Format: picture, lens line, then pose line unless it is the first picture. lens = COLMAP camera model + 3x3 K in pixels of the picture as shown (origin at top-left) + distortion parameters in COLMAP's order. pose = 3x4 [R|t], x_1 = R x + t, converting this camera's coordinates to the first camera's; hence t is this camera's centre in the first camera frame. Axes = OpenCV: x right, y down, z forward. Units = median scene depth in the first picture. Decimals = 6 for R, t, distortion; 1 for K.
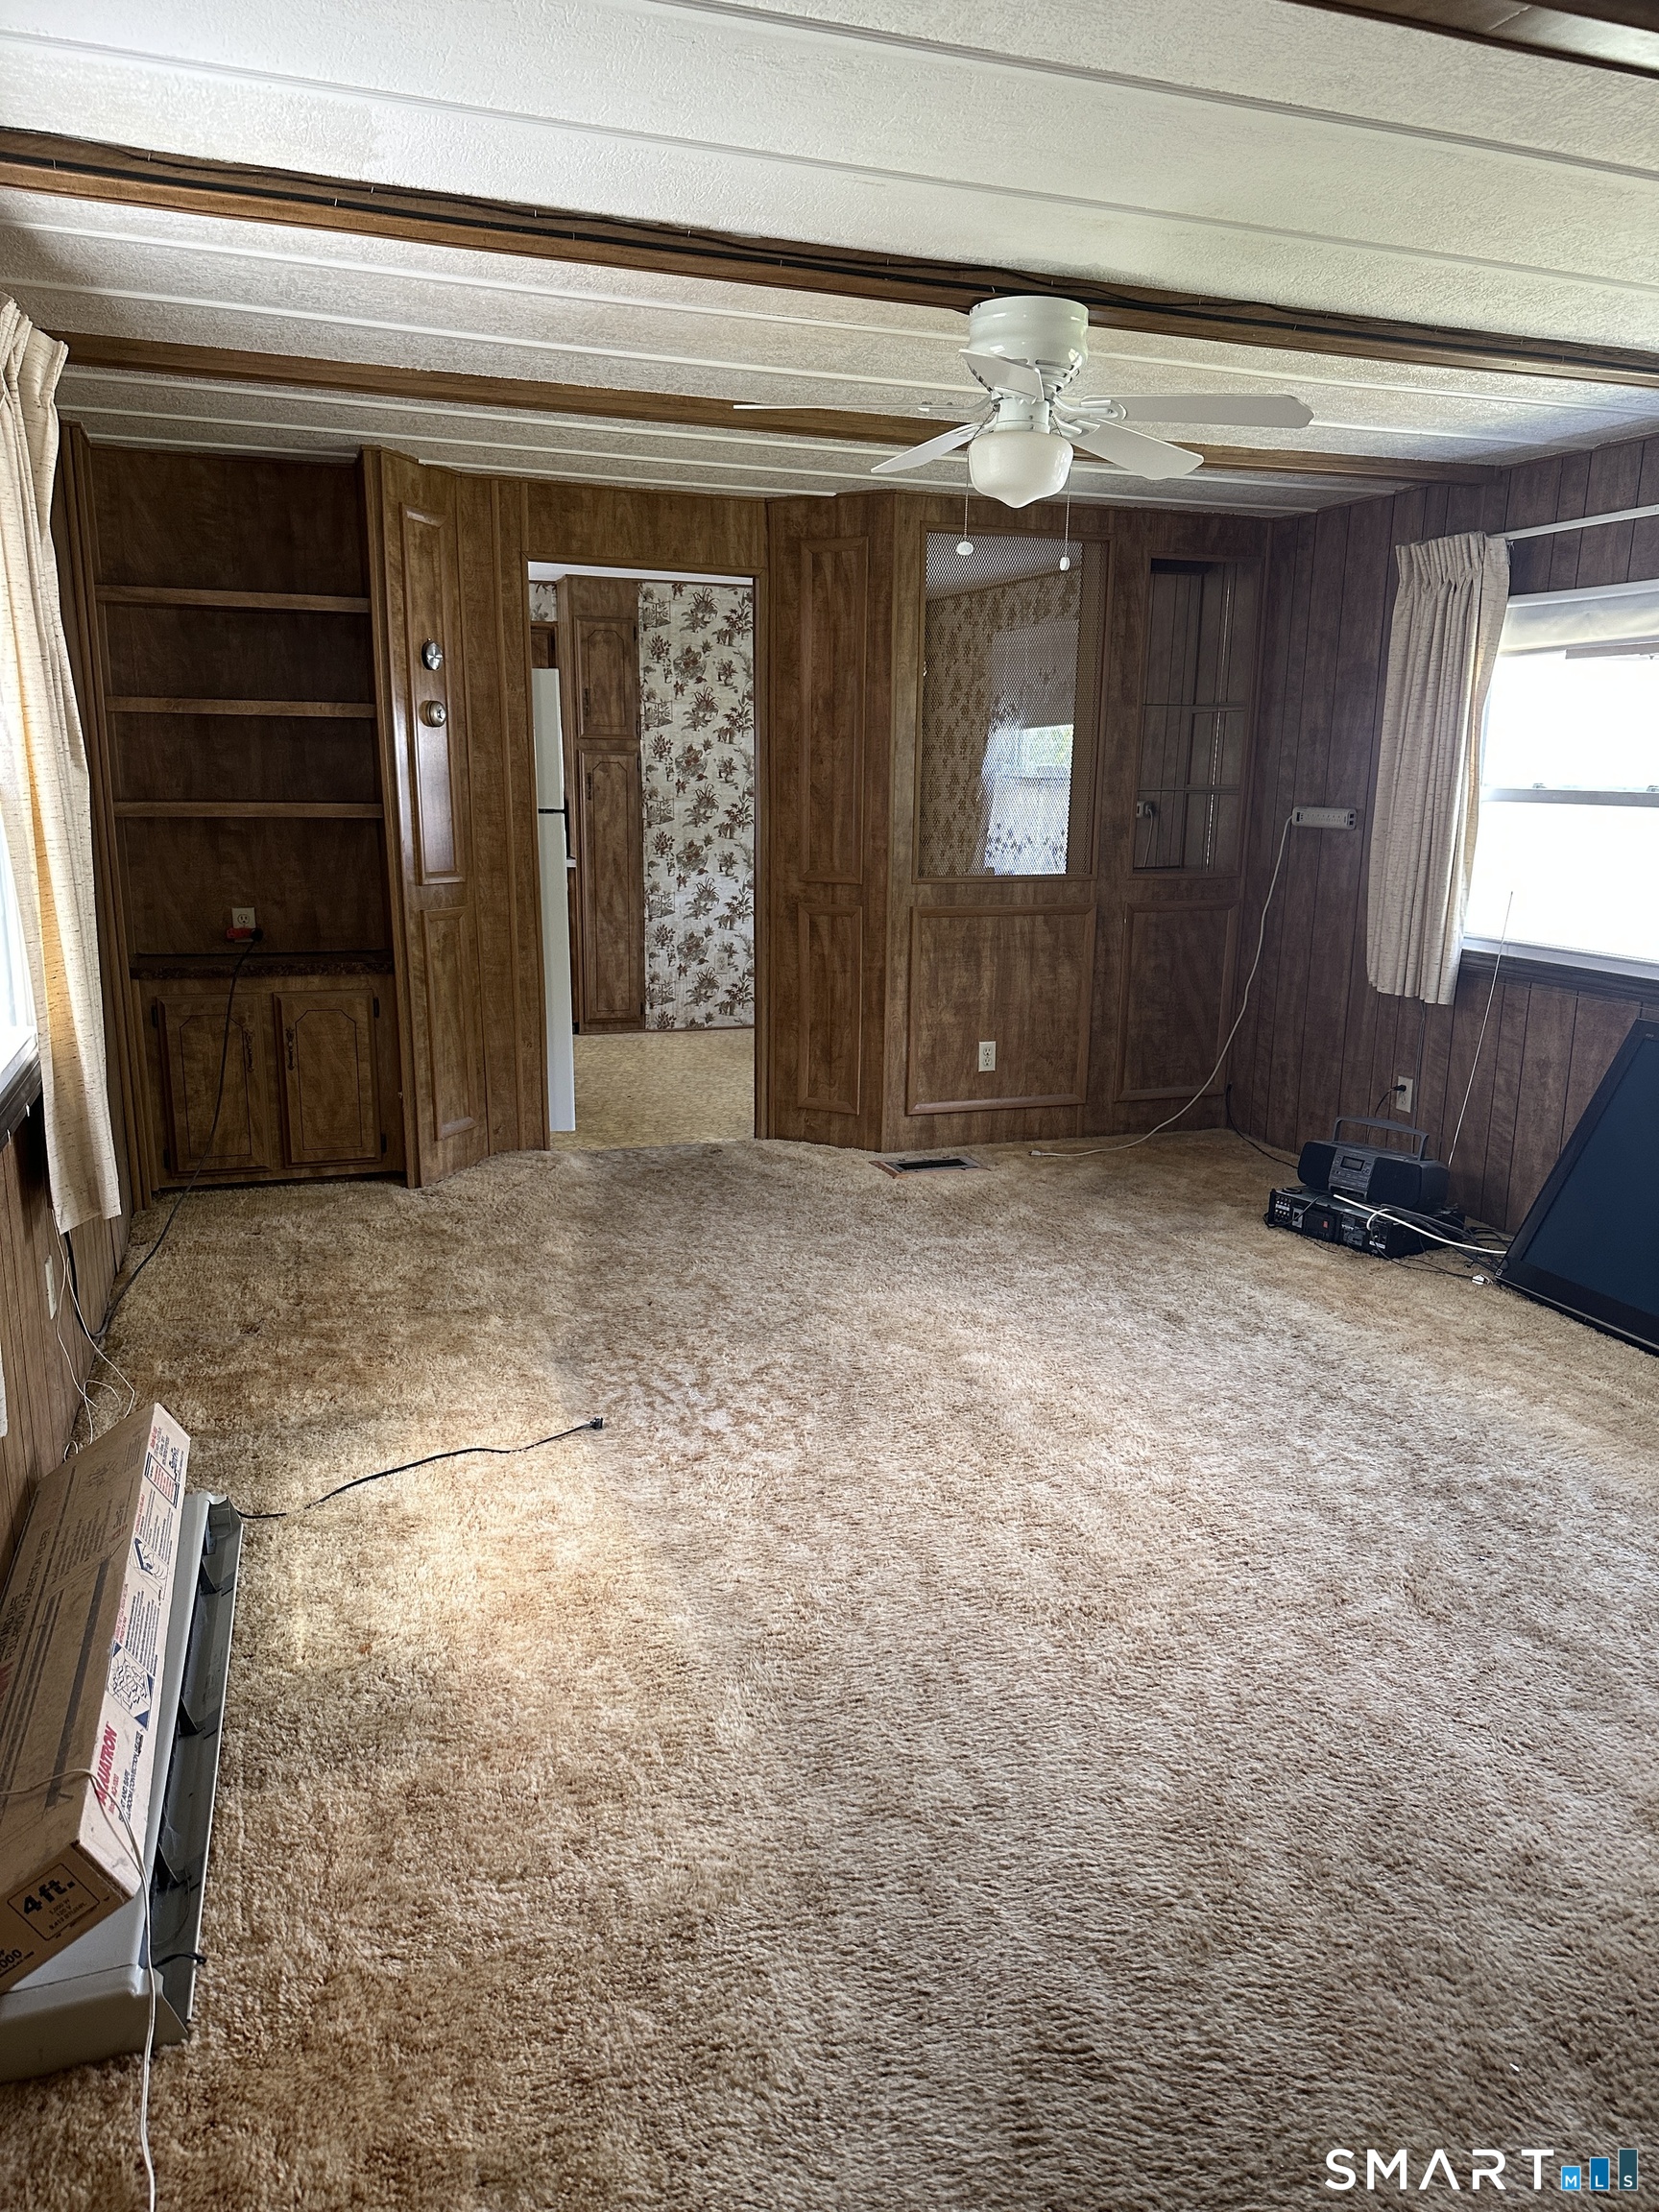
lens RADIAL K [[1544.2, 0, 830.5], [0, 1544.2, 1111.9], [0, 0, 1]] dist [-0.000894, -0.001025]
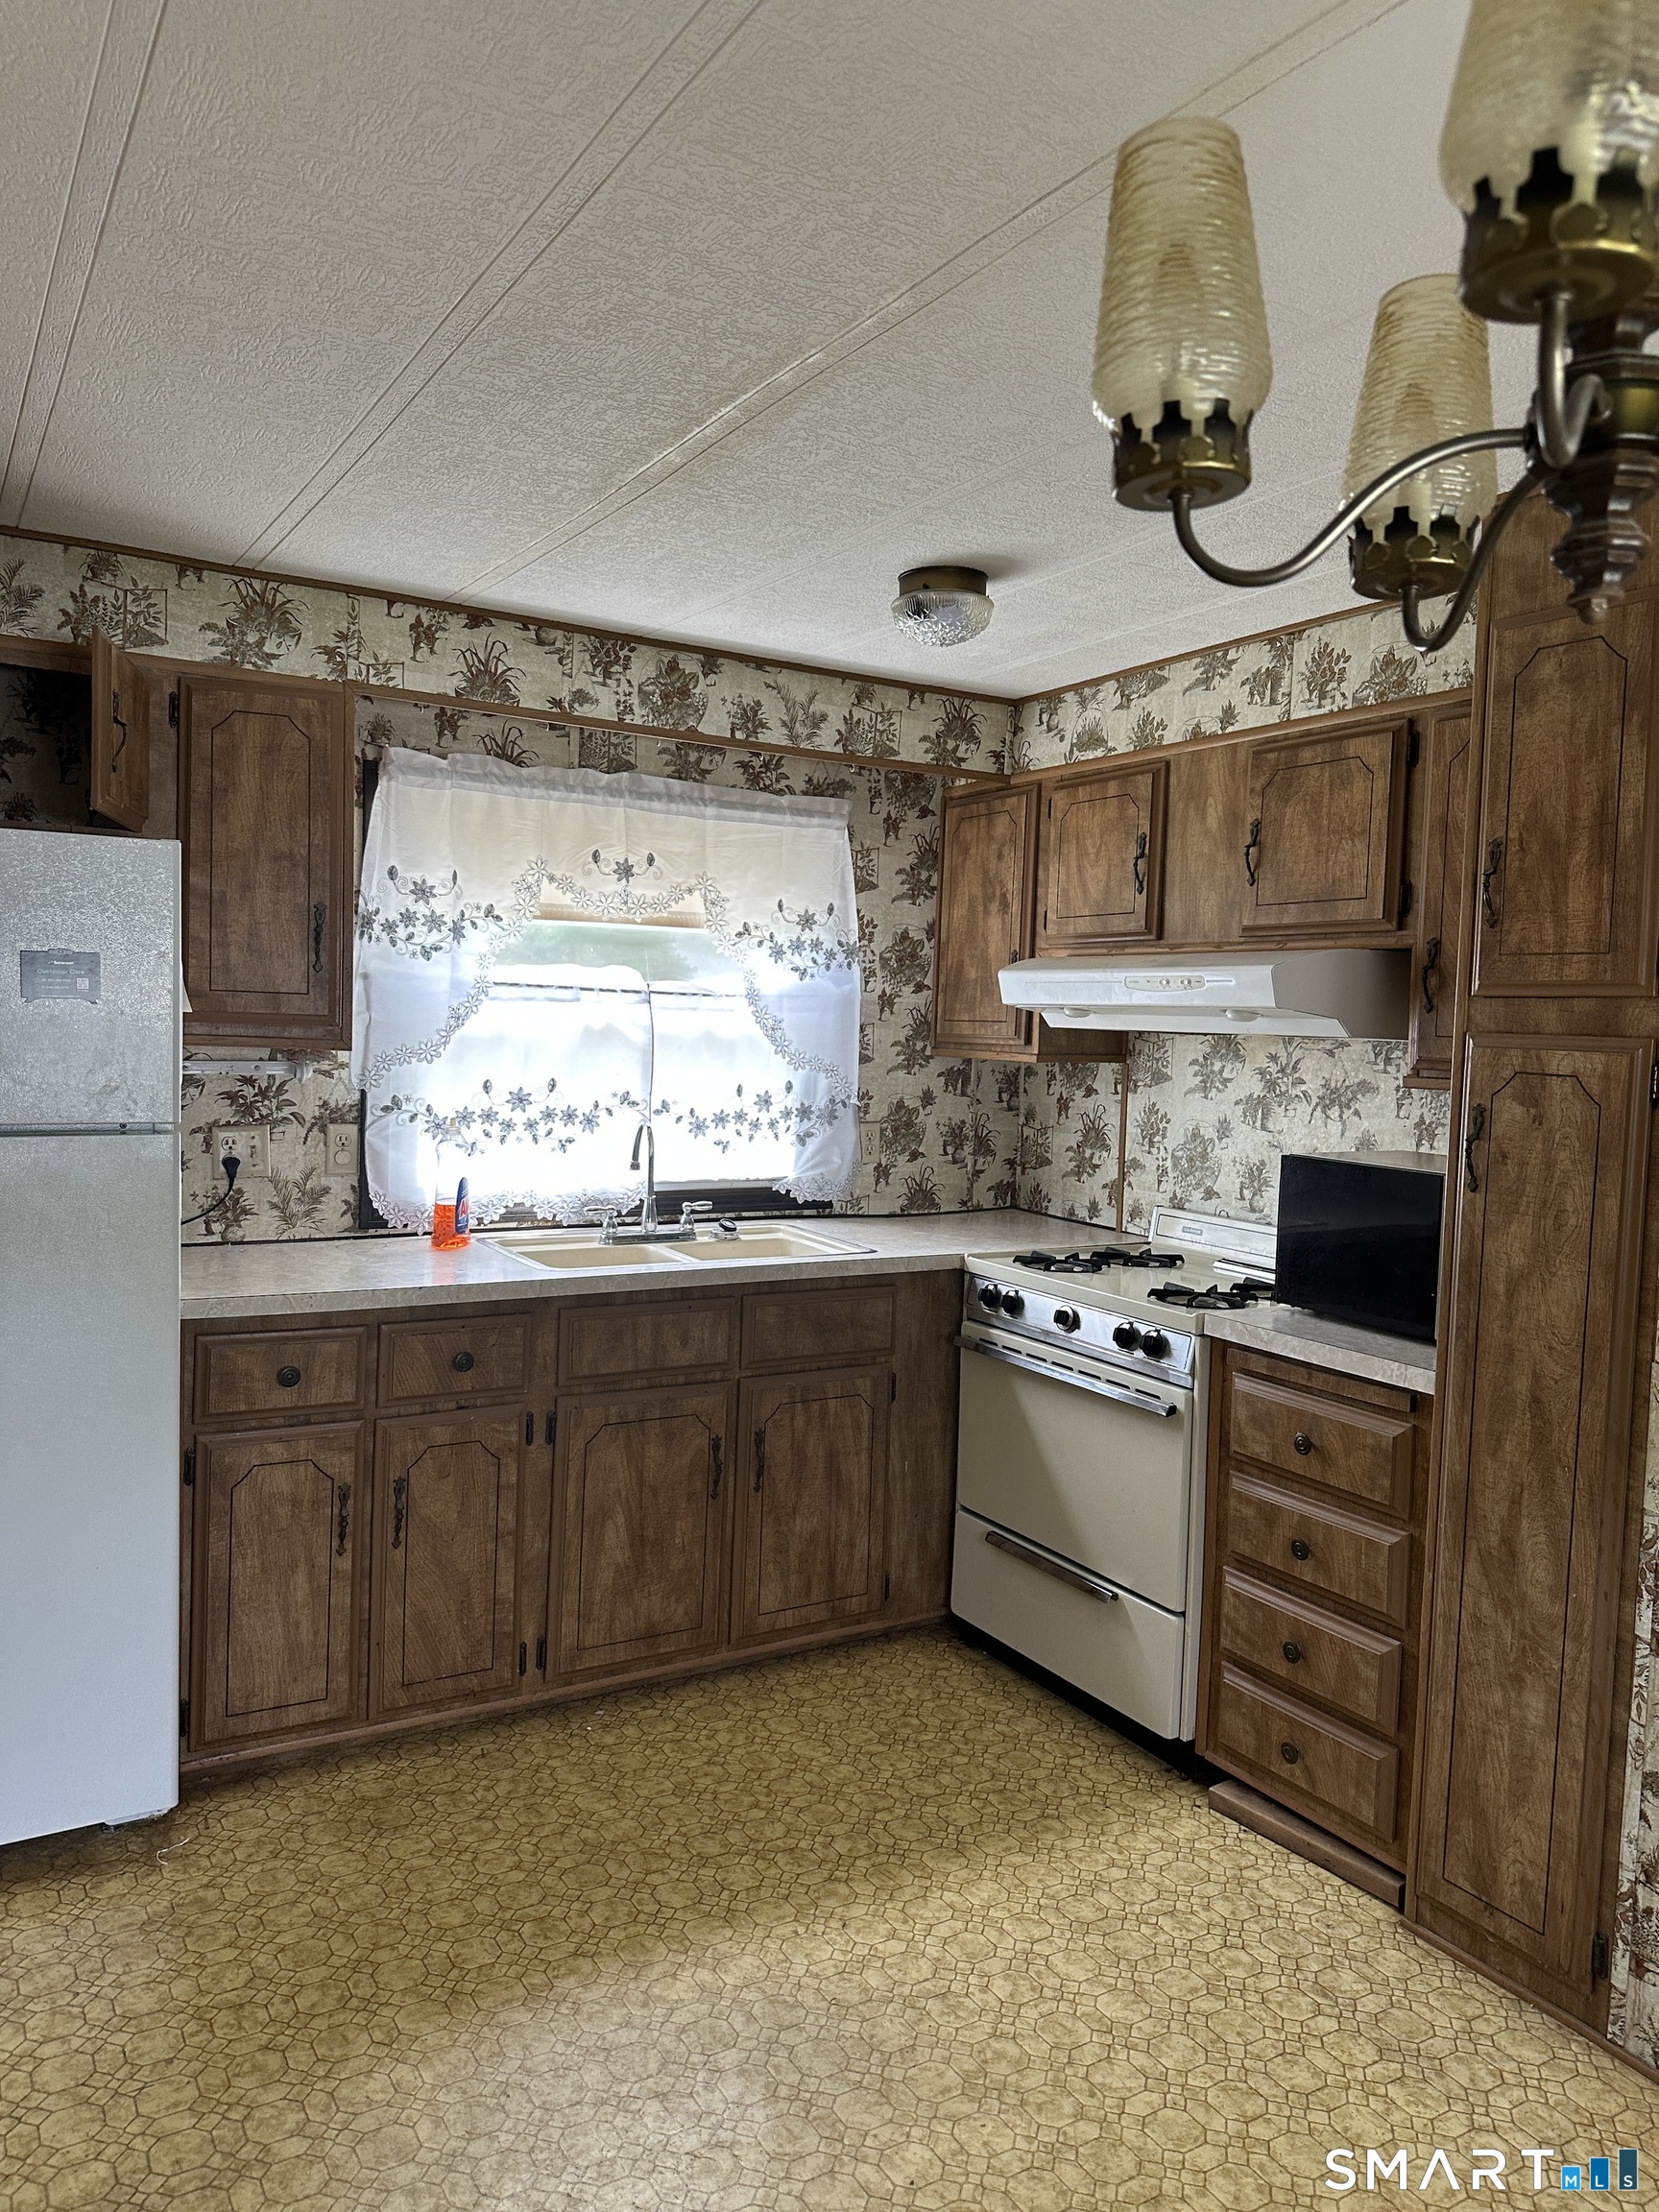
lens RADIAL K [[1544.2, 0, 830.2], [0, 1544.2, 1098.1], [0, 0, 1]] dist [-0.000894, -0.001025]
pose [[0.216638, 0.033193, -0.975688, 0.114736], [-0.254774, 0.966711, -0.023681, -0.180165], [0.942421, 0.253710, 0.217883, 0.808273]]
